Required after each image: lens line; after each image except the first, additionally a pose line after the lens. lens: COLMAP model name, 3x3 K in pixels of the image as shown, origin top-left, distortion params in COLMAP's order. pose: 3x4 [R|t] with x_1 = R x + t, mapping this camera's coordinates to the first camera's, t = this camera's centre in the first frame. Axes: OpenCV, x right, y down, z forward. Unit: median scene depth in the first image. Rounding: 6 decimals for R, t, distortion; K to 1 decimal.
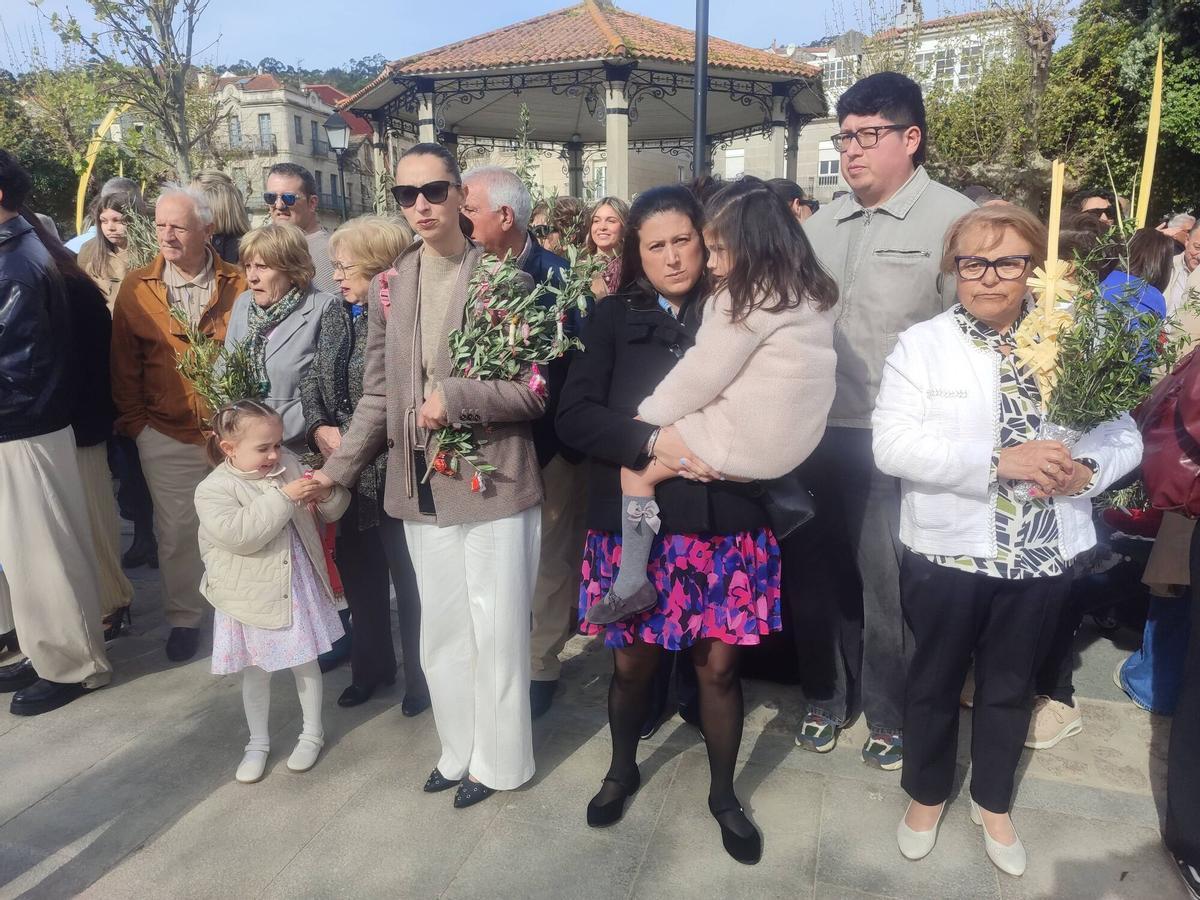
lens RADIAL K [[836.3, 0, 609.1], [0, 836.3, 449.8], [0, 0, 1]] dist [0.017586, -0.012360]
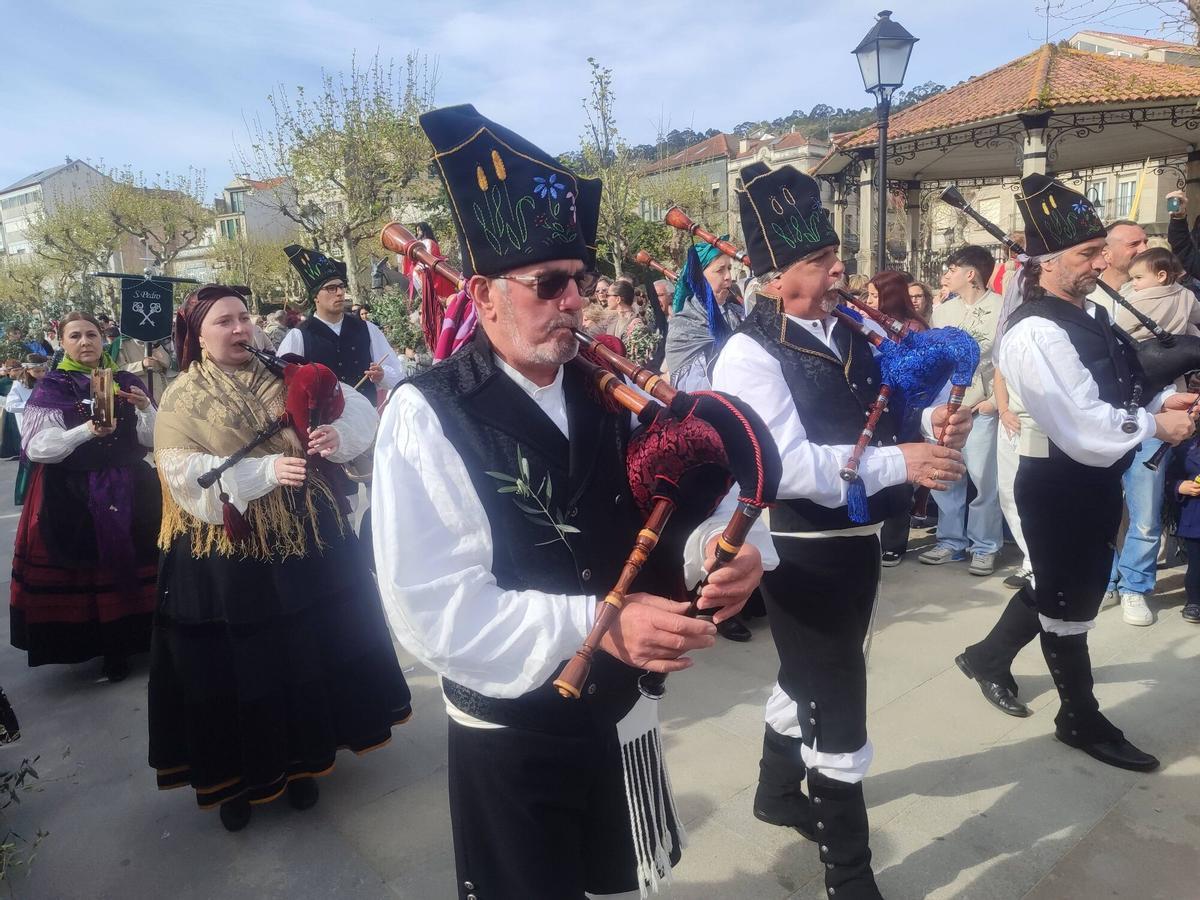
lens RADIAL K [[836.3, 0, 597.3], [0, 836.3, 447.1], [0, 0, 1]] dist [0.017586, -0.012360]
pose [[0.814502, 0.065989, -0.576396, 0.195972], [-0.086587, 0.996210, -0.008304, 0.032007], [0.573663, 0.056672, 0.817128, -0.194607]]
